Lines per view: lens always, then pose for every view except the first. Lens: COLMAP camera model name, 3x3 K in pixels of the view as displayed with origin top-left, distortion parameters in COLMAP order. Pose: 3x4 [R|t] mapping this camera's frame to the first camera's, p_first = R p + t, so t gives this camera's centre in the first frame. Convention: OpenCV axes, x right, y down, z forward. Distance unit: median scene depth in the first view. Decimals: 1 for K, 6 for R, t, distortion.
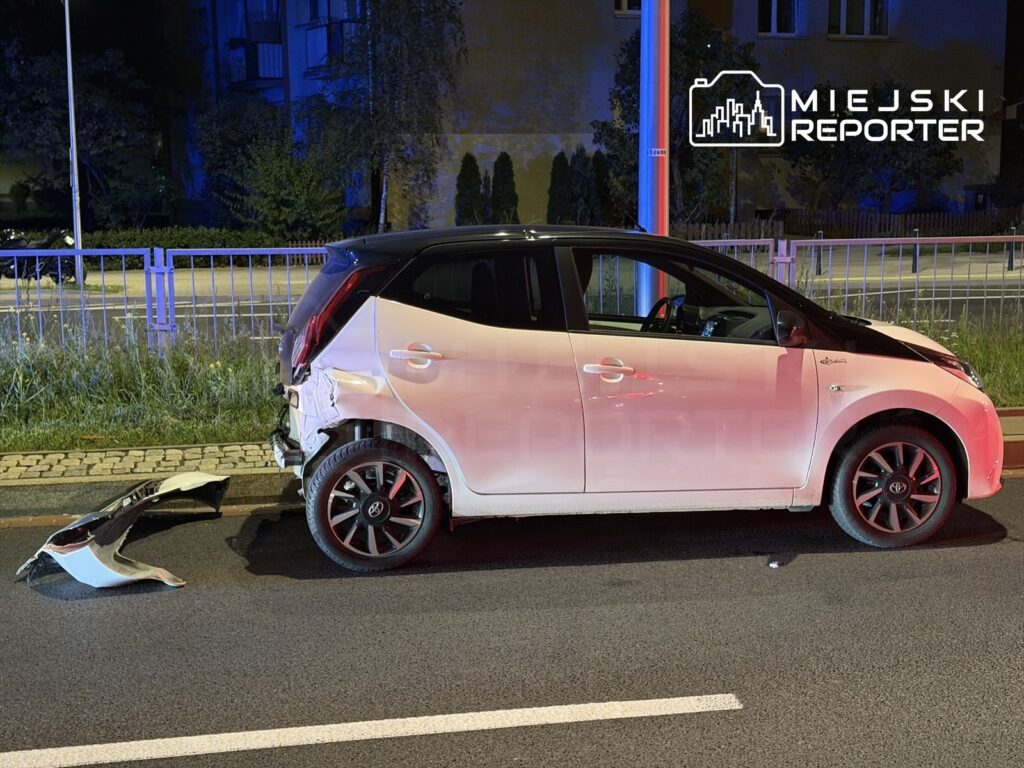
lens RADIAL K [[1462.7, 0, 512.0], [0, 1462.7, 384.0], [0, 0, 1]] dist [0.130560, -0.015971]
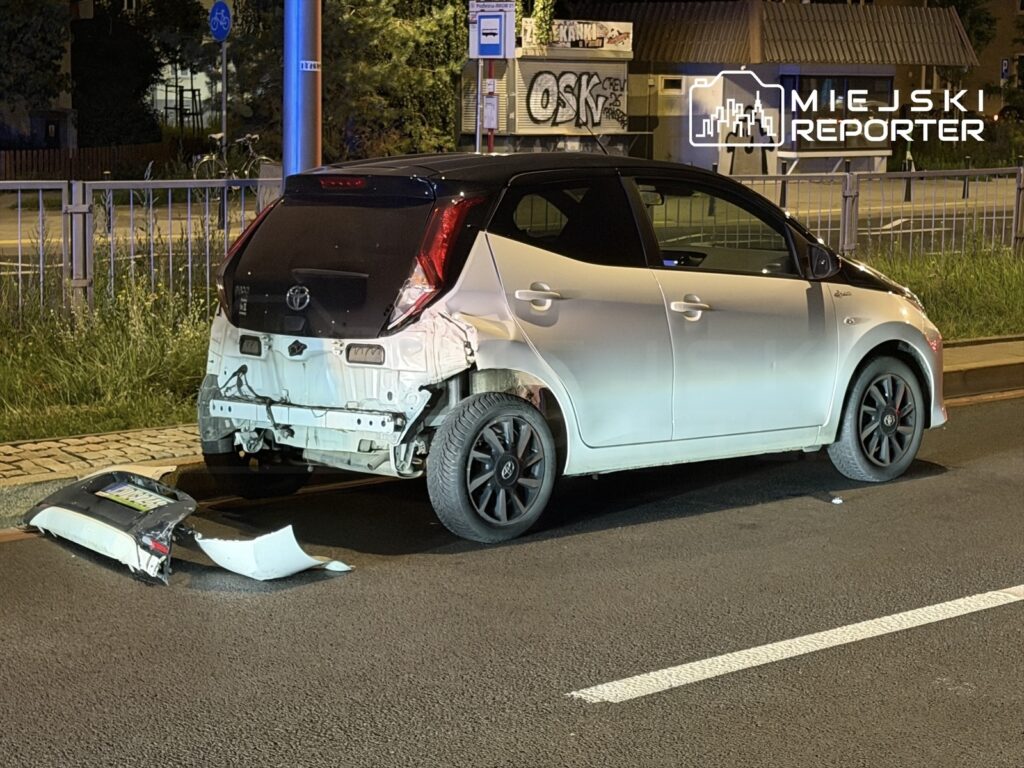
lens RADIAL K [[2334.7, 0, 512.0], [0, 2334.7, 384.0], [0, 0, 1]] dist [0.128654, 0.685558]
pose [[0.821558, -0.045575, 0.568300, -0.868004], [0.054990, 0.998487, 0.000578, 0.031683], [-0.567466, 0.030776, 0.822821, -0.163094]]
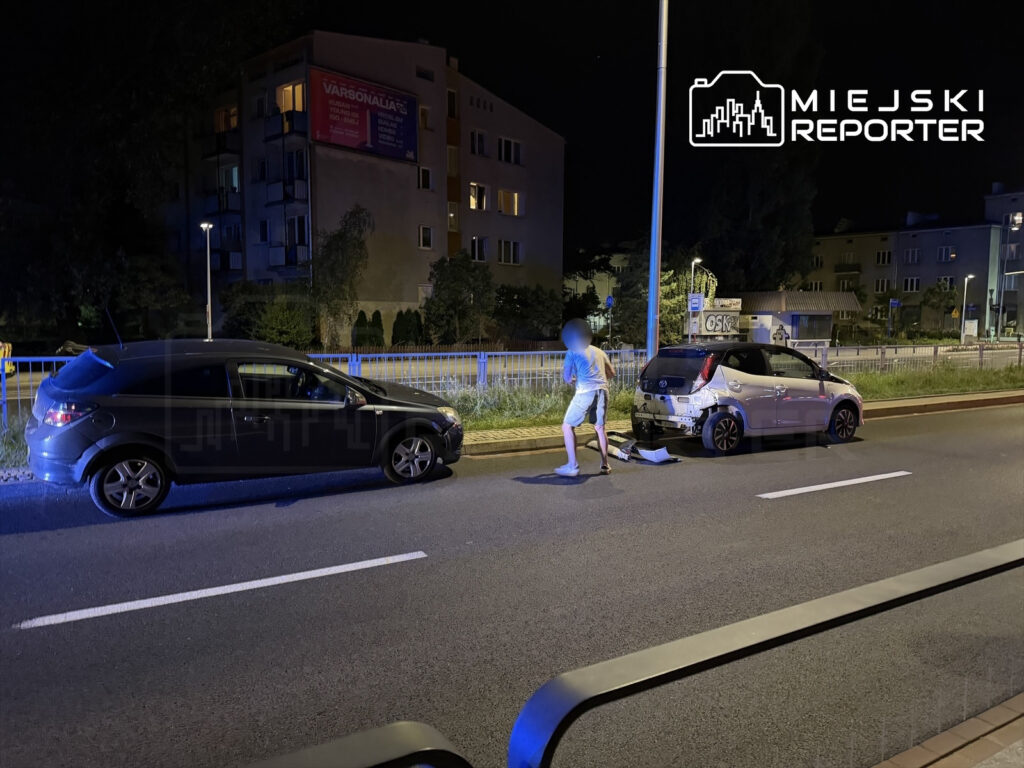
lens RADIAL K [[738.4, 0, 512.0], [0, 738.4, 384.0], [0, 0, 1]] dist [0.067479, -0.004874]
pose [[0.933306, -0.013840, 0.358816, -1.034722], [0.034094, 0.998158, -0.050182, 0.042037], [-0.357461, 0.059069, 0.932058, -0.281987]]
